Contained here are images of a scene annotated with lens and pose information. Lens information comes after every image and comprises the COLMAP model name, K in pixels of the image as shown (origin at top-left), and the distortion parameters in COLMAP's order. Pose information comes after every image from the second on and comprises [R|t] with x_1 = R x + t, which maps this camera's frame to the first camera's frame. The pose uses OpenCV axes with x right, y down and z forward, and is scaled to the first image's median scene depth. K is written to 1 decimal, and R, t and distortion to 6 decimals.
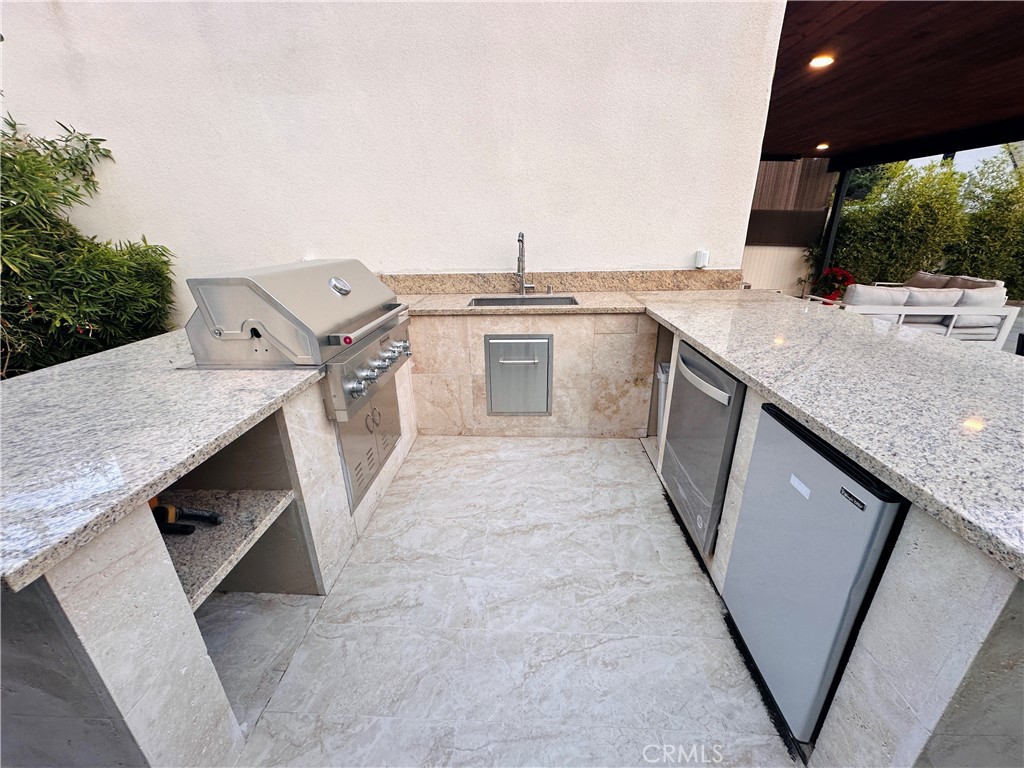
lens RADIAL K [[408.0, 0, 513.6], [0, 408.0, 385.3], [0, 0, 1]] dist [-0.004633, 0.002407]
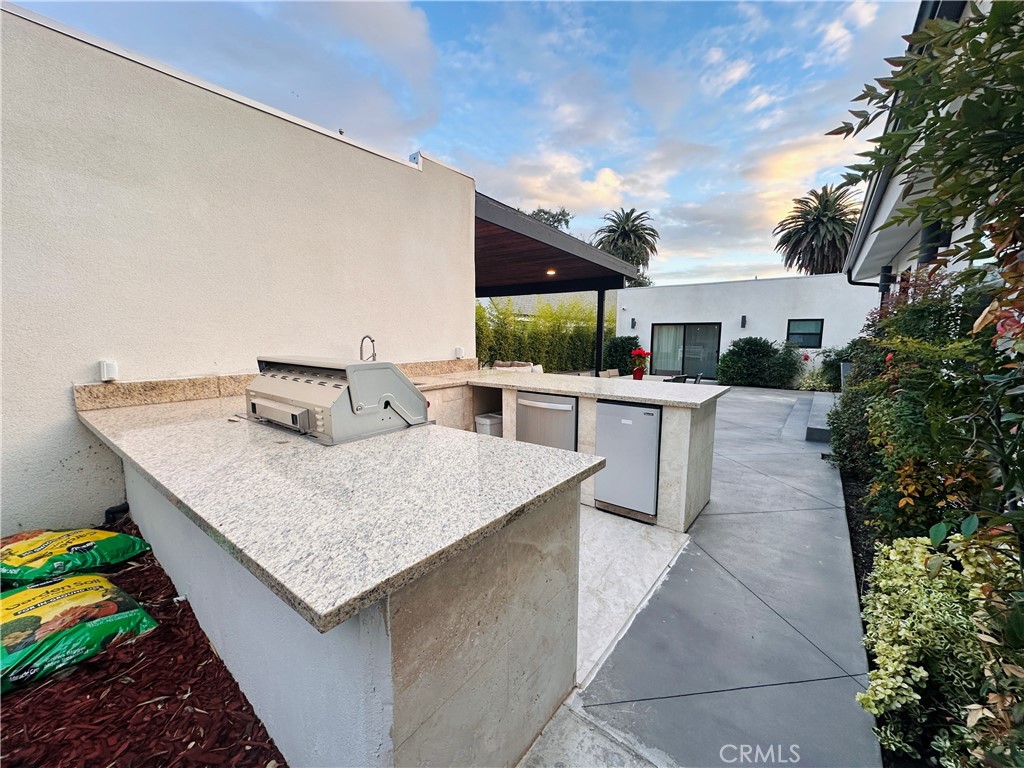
lens RADIAL K [[408.0, 0, 513.6], [0, 408.0, 385.3], [0, 0, 1]] dist [-0.004633, 0.002407]
pose [[0.579125, -0.085578, 0.810735, -0.761248], [0.281033, 0.954474, -0.099997, 0.028260], [-0.765268, 0.285754, 0.576810, -0.030637]]
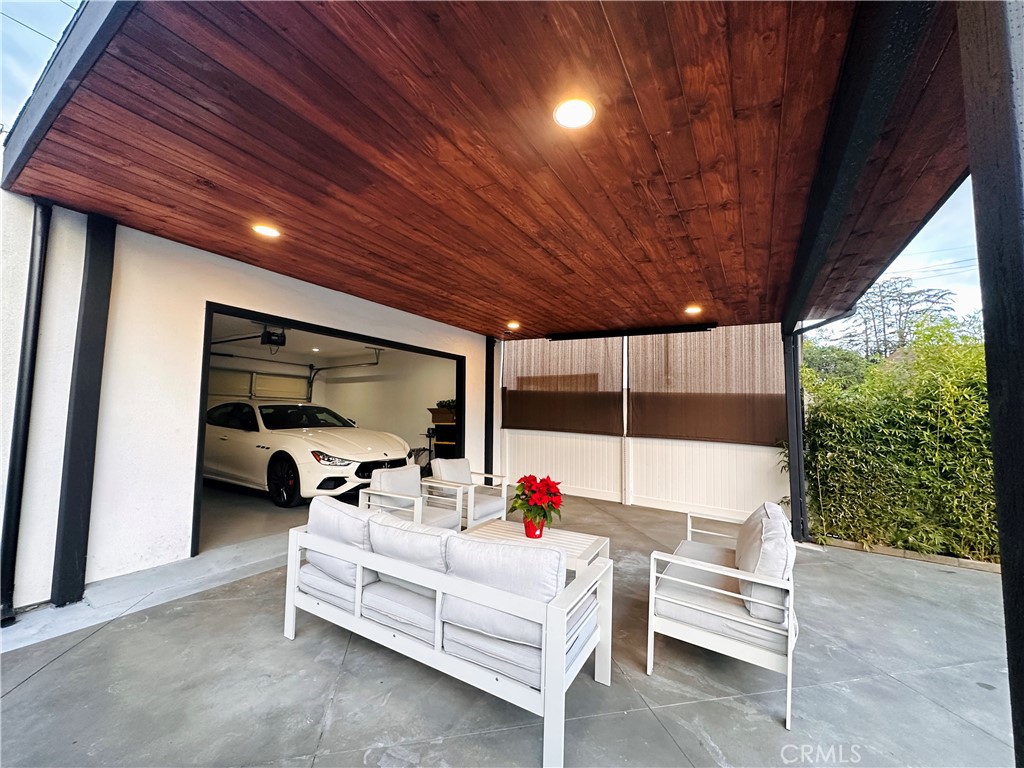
lens RADIAL K [[408.0, 0, 513.6], [0, 408.0, 385.3], [0, 0, 1]] dist [-0.004633, 0.002407]
pose [[0.864501, -0.012686, -0.502471, 2.087790], [-0.202696, 0.905991, -0.371612, -0.343164], [0.459949, 0.423108, 0.780658, 0.879531]]
